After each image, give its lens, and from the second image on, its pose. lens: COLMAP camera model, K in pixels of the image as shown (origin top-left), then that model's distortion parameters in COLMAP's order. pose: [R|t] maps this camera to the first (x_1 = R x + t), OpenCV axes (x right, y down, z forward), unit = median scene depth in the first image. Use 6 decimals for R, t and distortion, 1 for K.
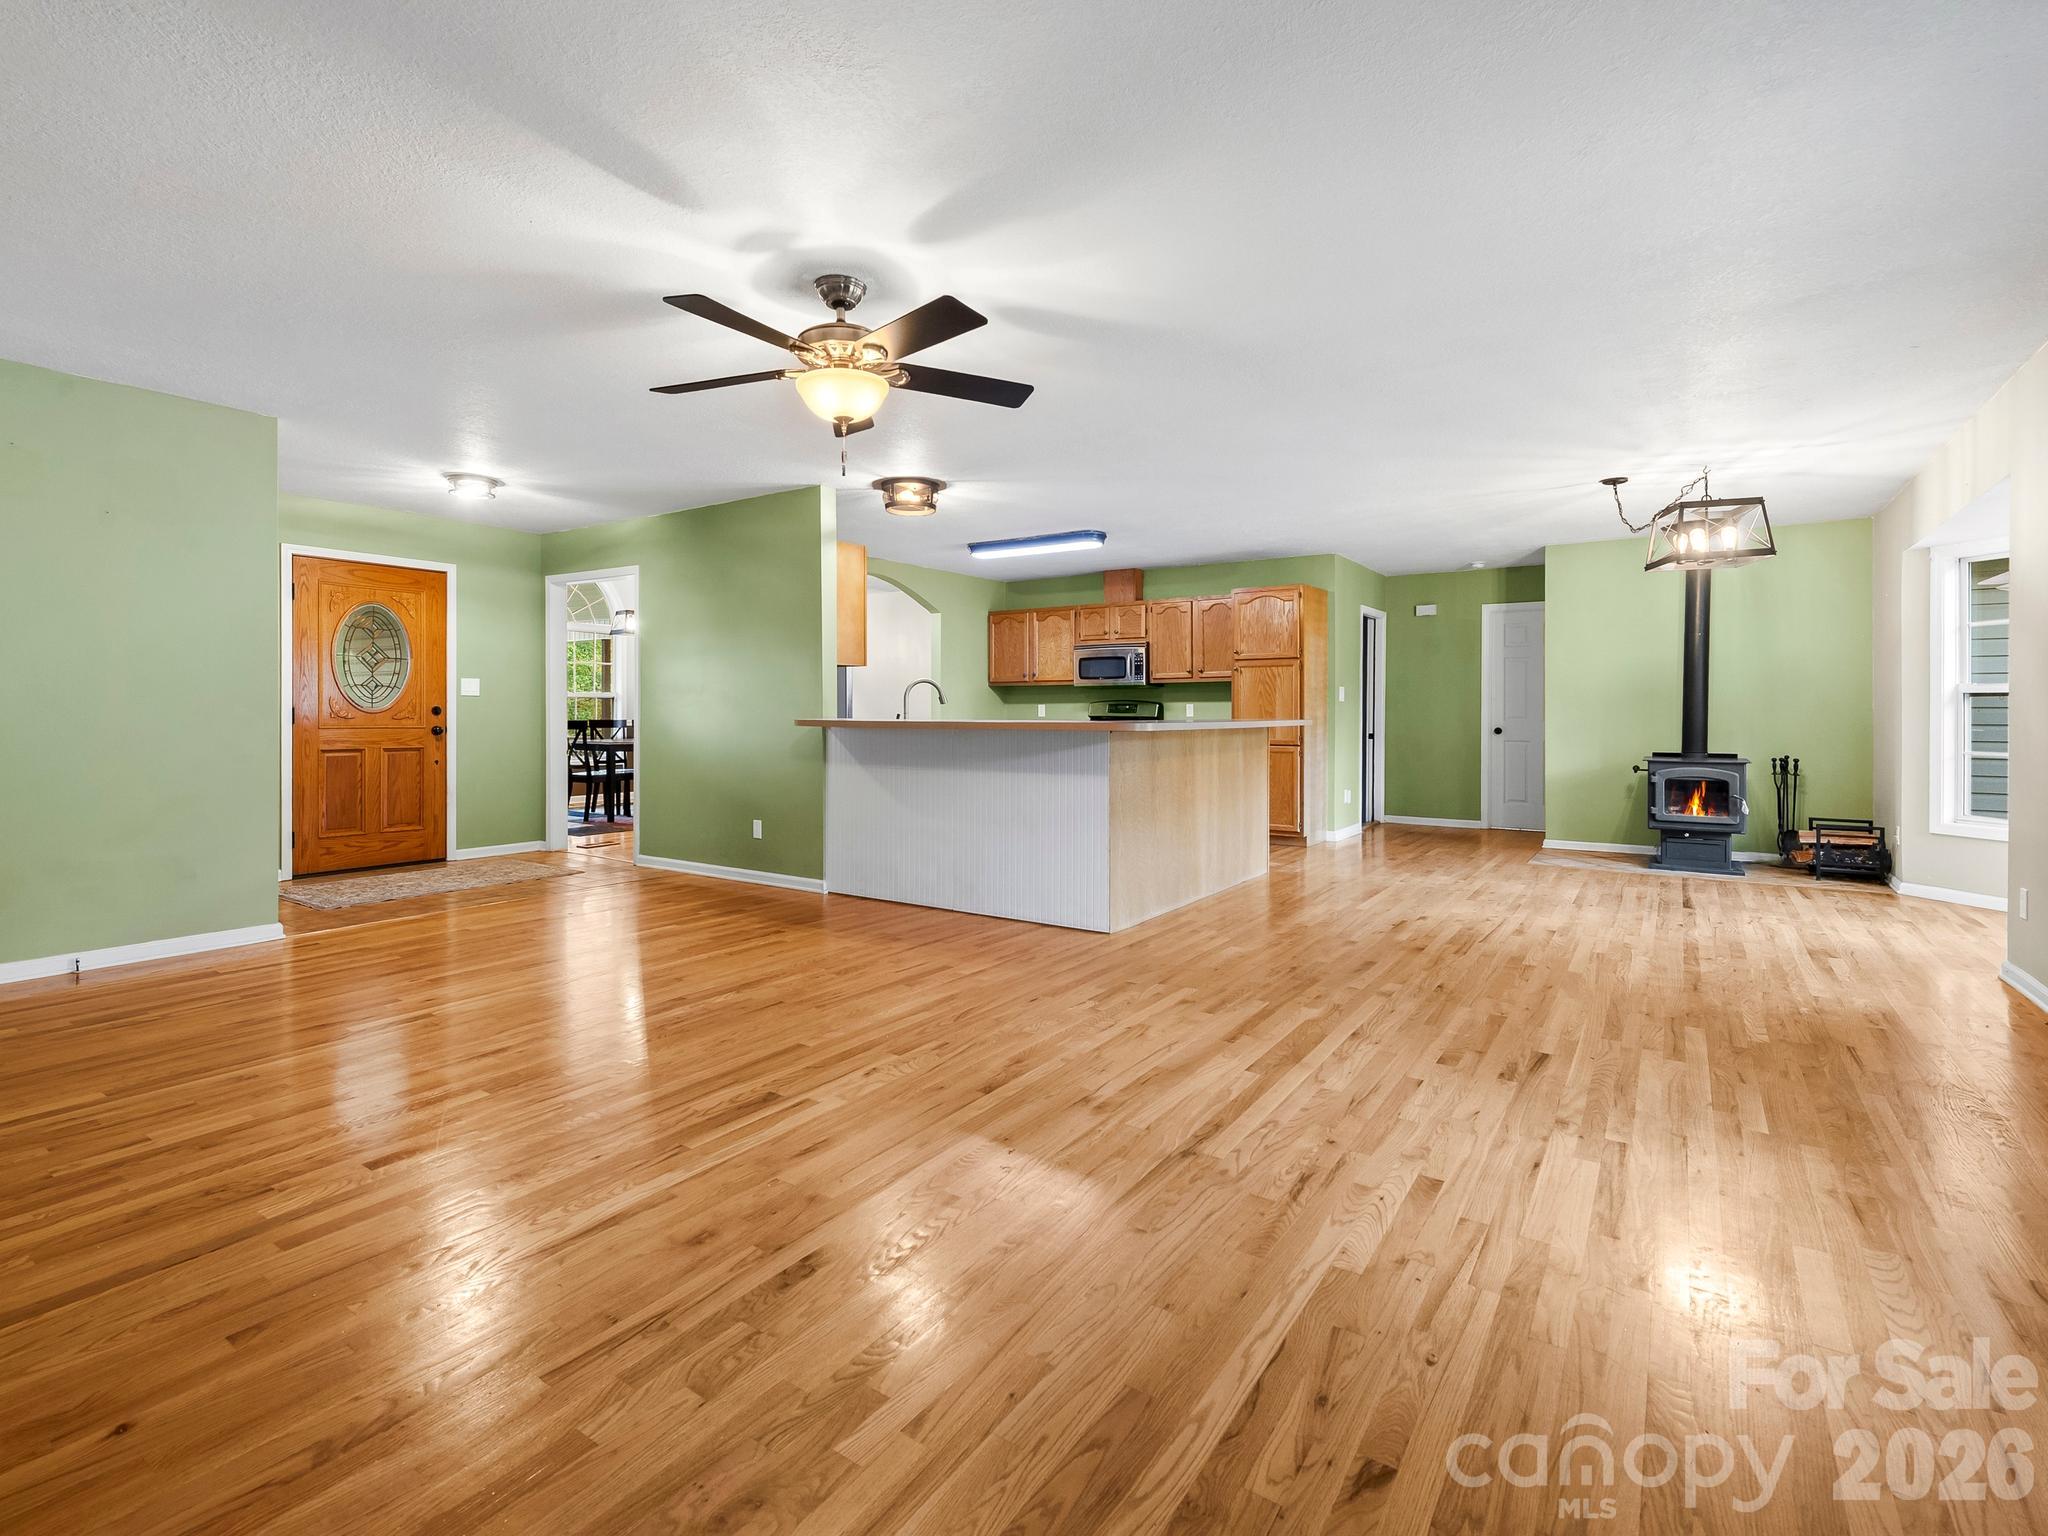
lens RADIAL K [[957.0, 0, 1021.3], [0, 957.0, 728.0], [0, 0, 1]] dist [0.015412, -0.003644]
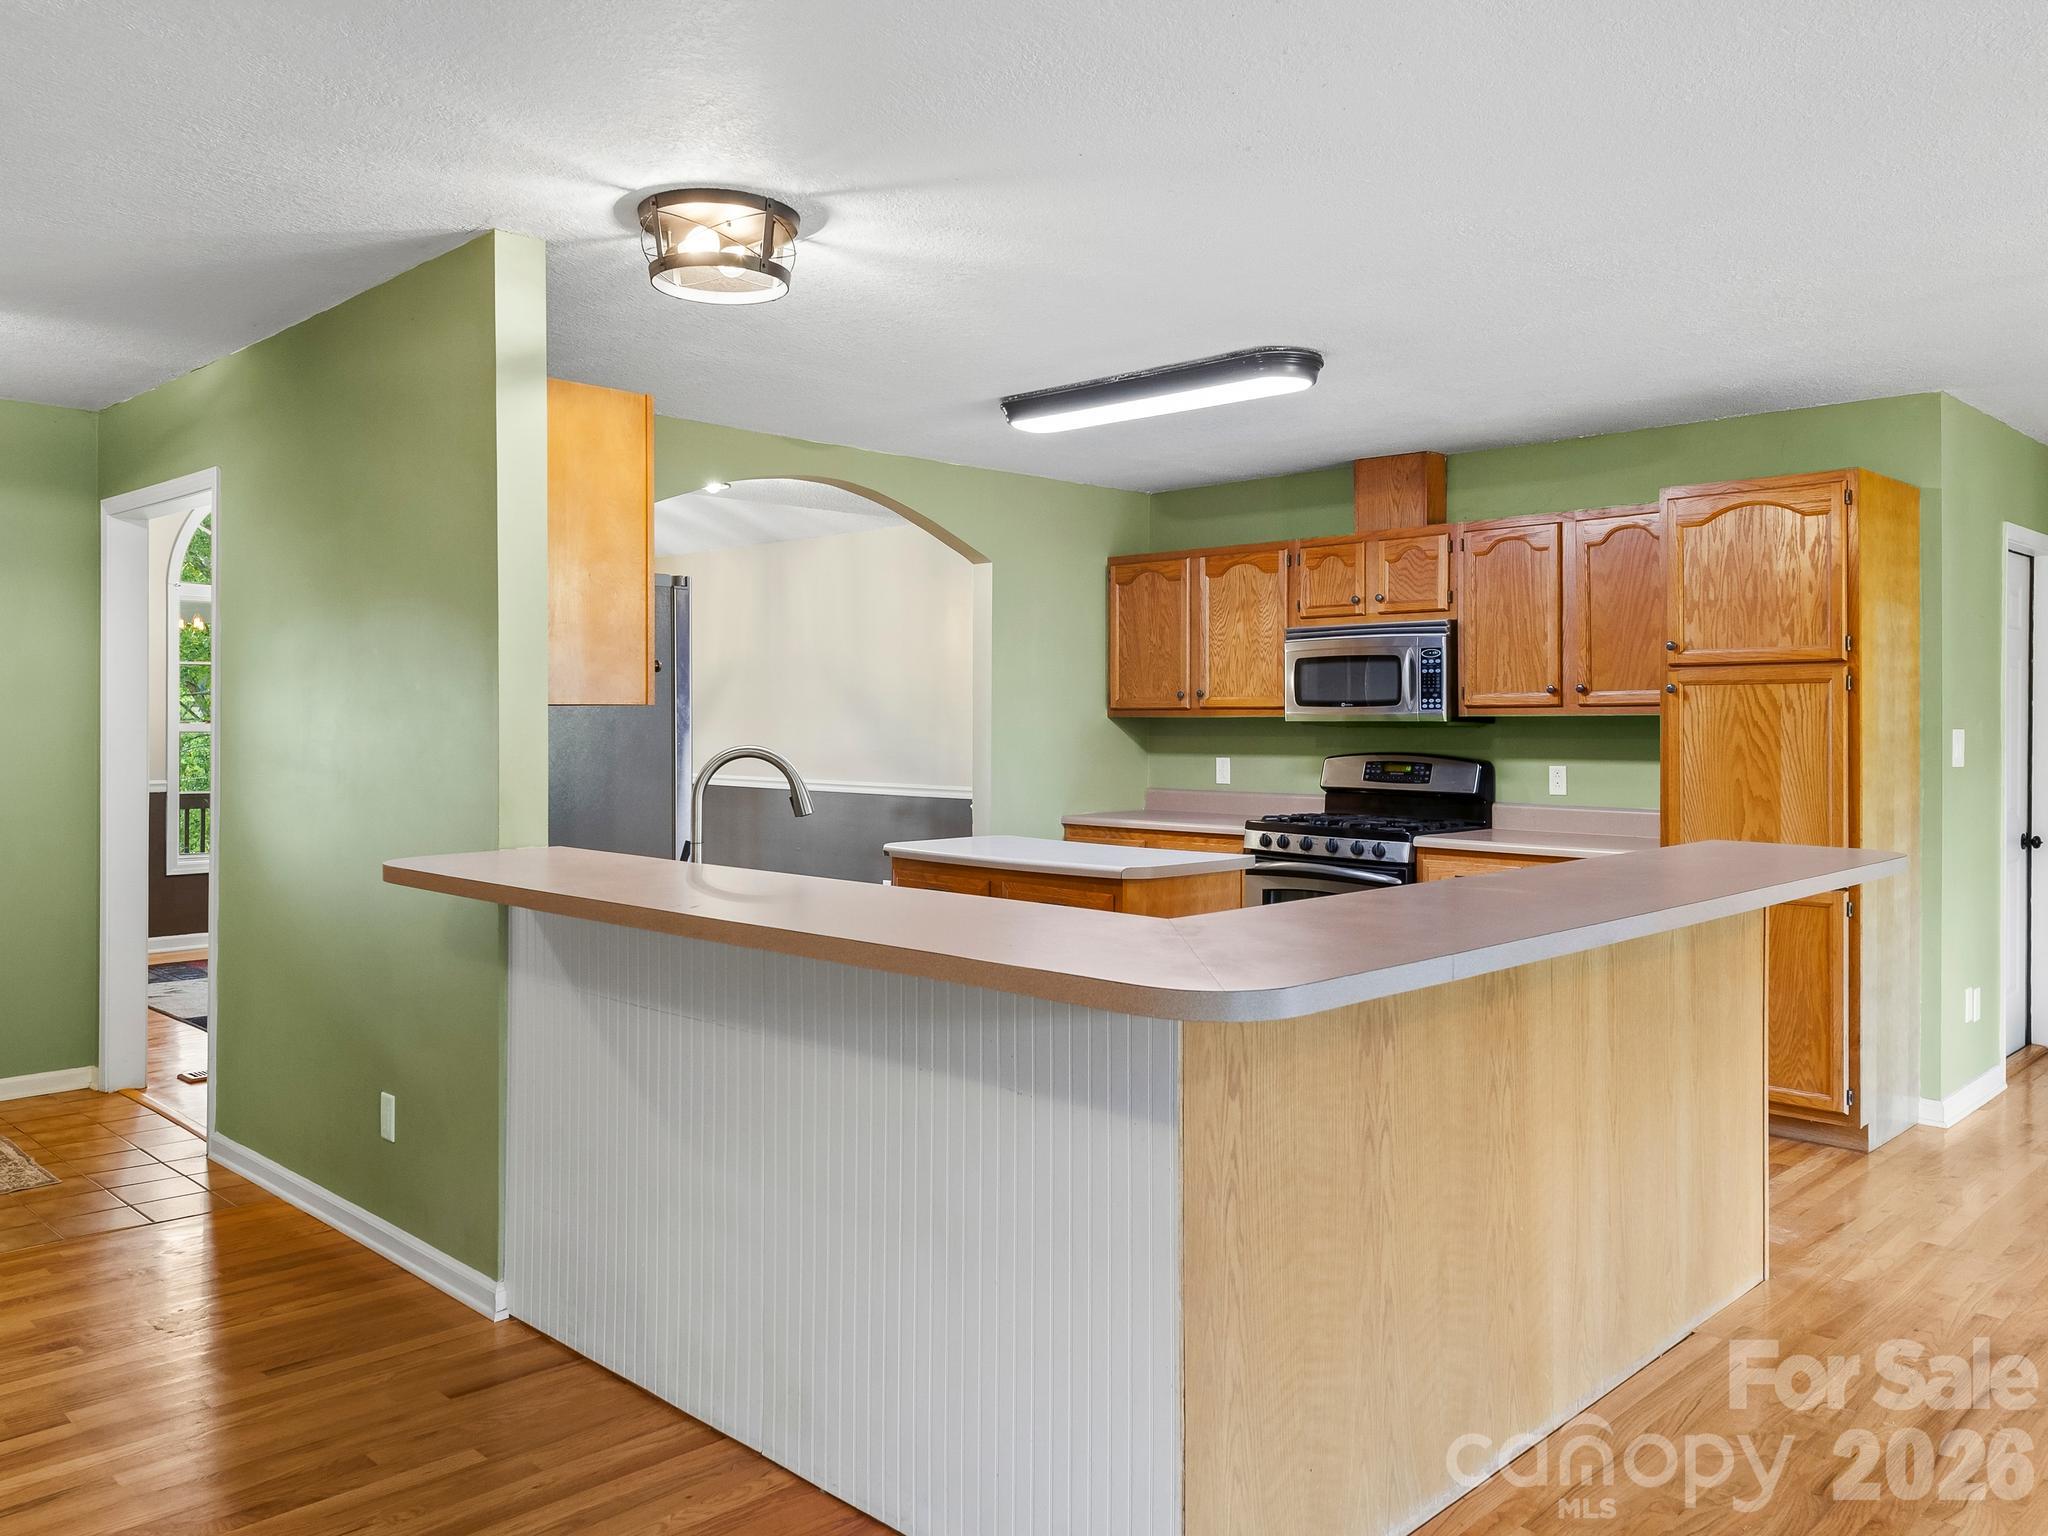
lens RADIAL K [[1528.9, 0, 1011.7], [0, 1528.9, 733.9], [0, 0, 1]] dist [0.009740, 0.000012]
pose [[0.981658, 0.001937, -0.190639, 0.077716], [-0.003410, 0.999967, -0.007399, -0.037913], [0.190619, 0.007913, 0.981632, 0.329099]]
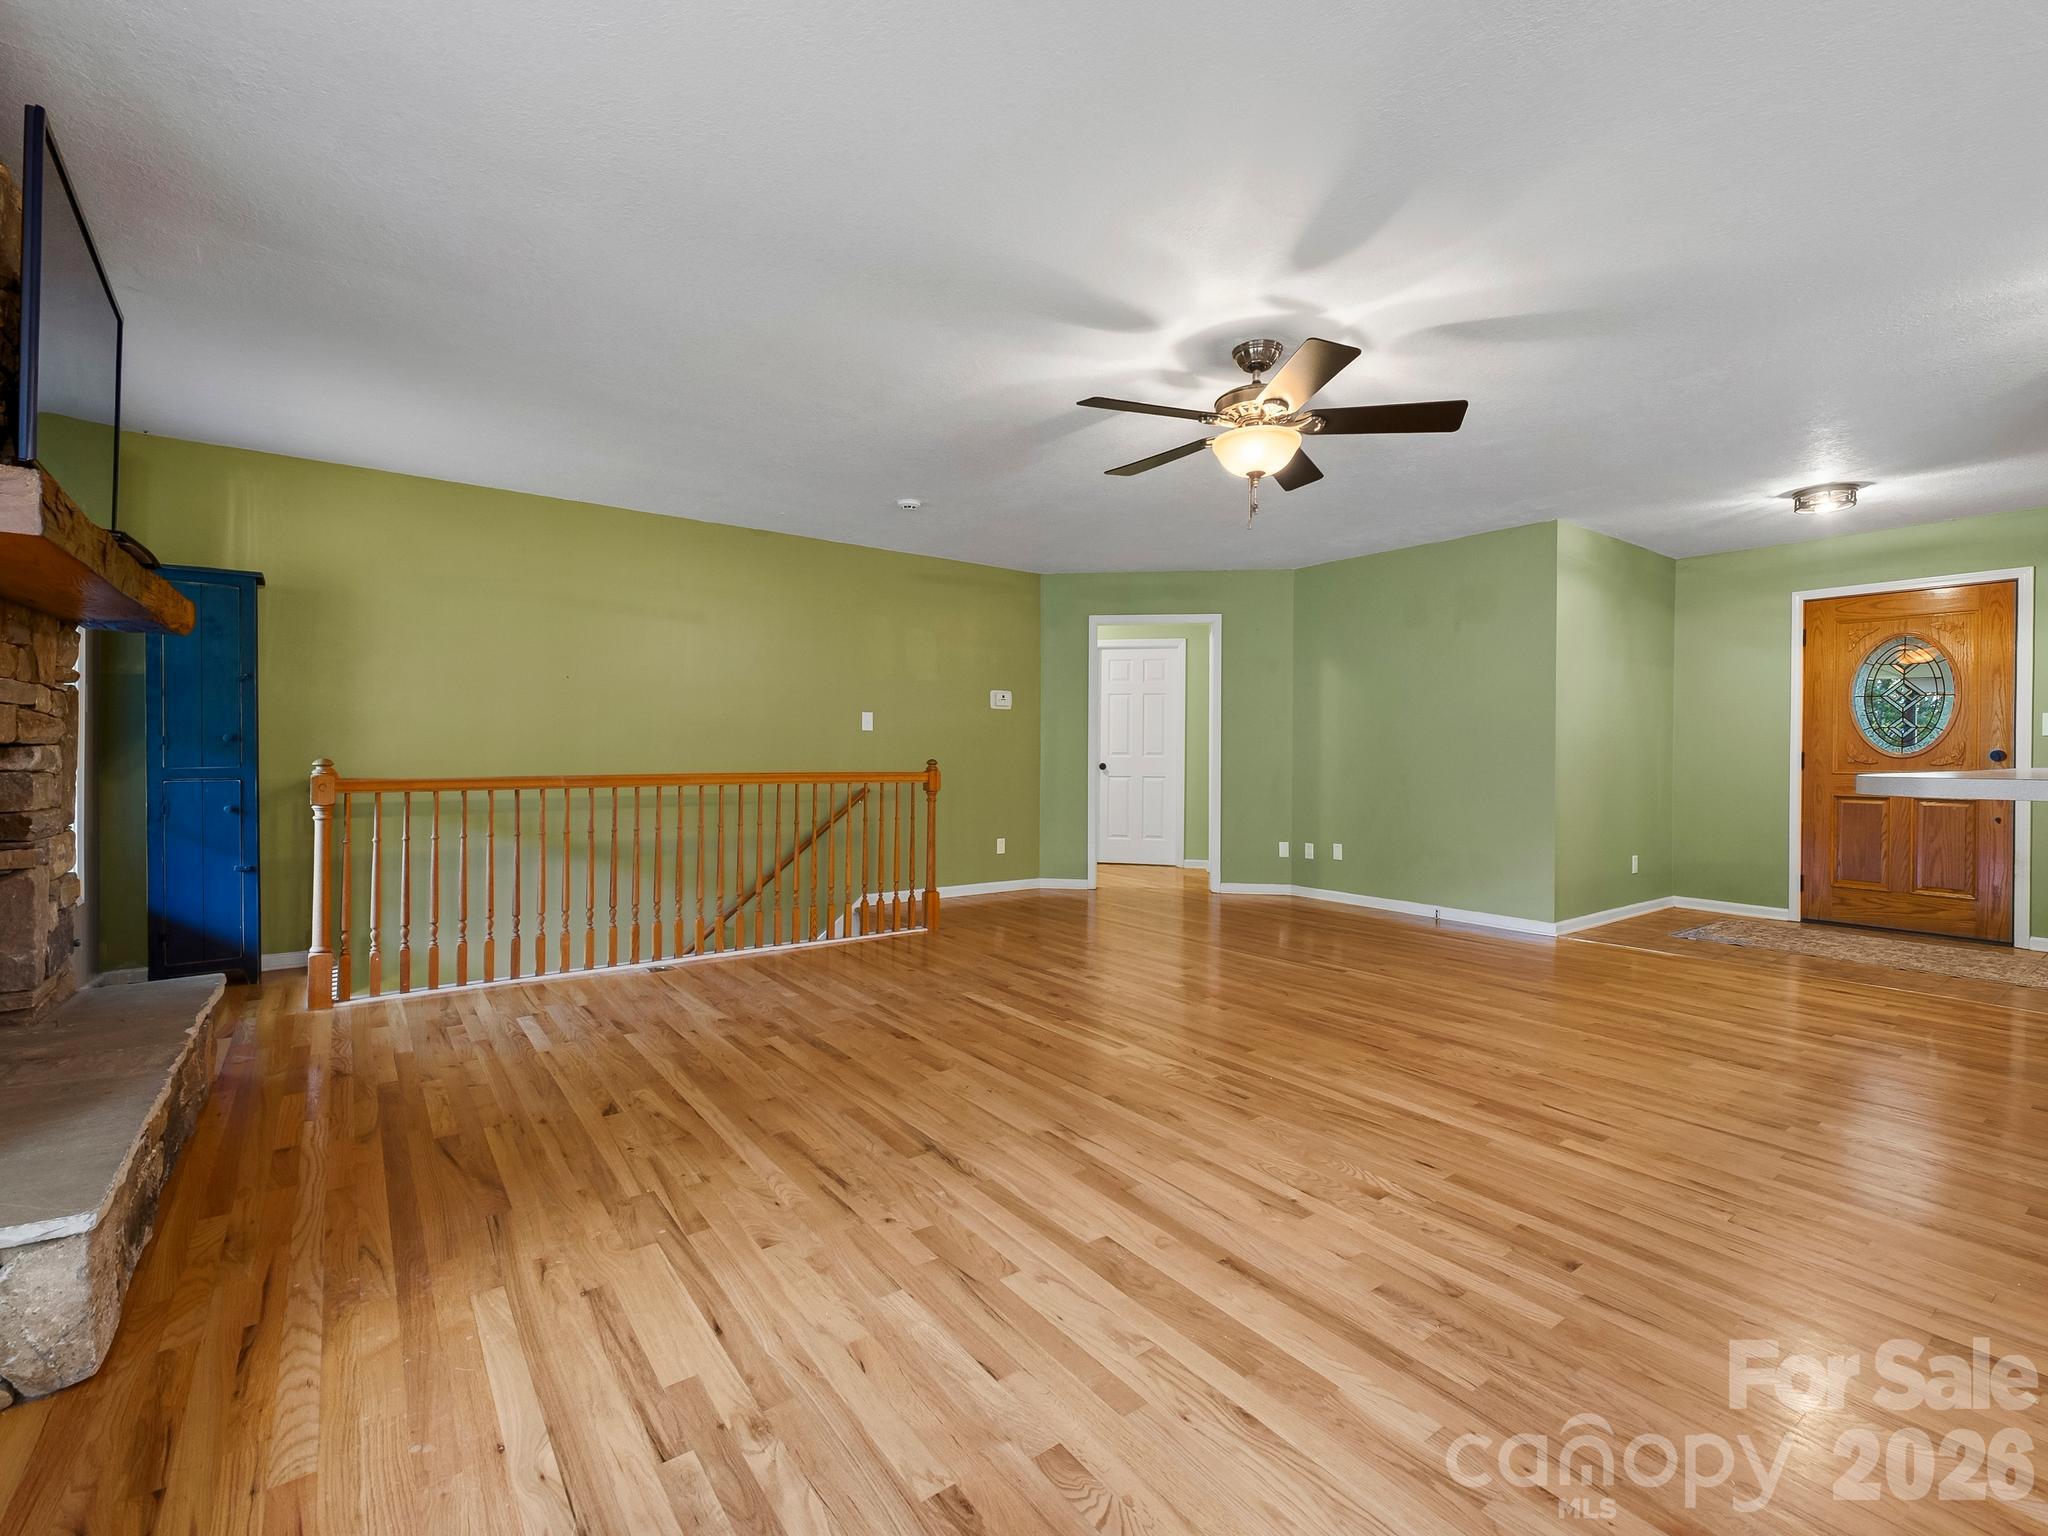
lens RADIAL K [[925.1, 0, 1025.9], [0, 925.1, 749.5], [0, 0, 1]] dist [0.015113, -0.002917]
pose [[-0.328077, -0.006670, -0.944627, 0.343477], [-0.023657, 0.999719, 0.001158, -0.004249], [0.944355, 0.022727, -0.328143, 0.434431]]
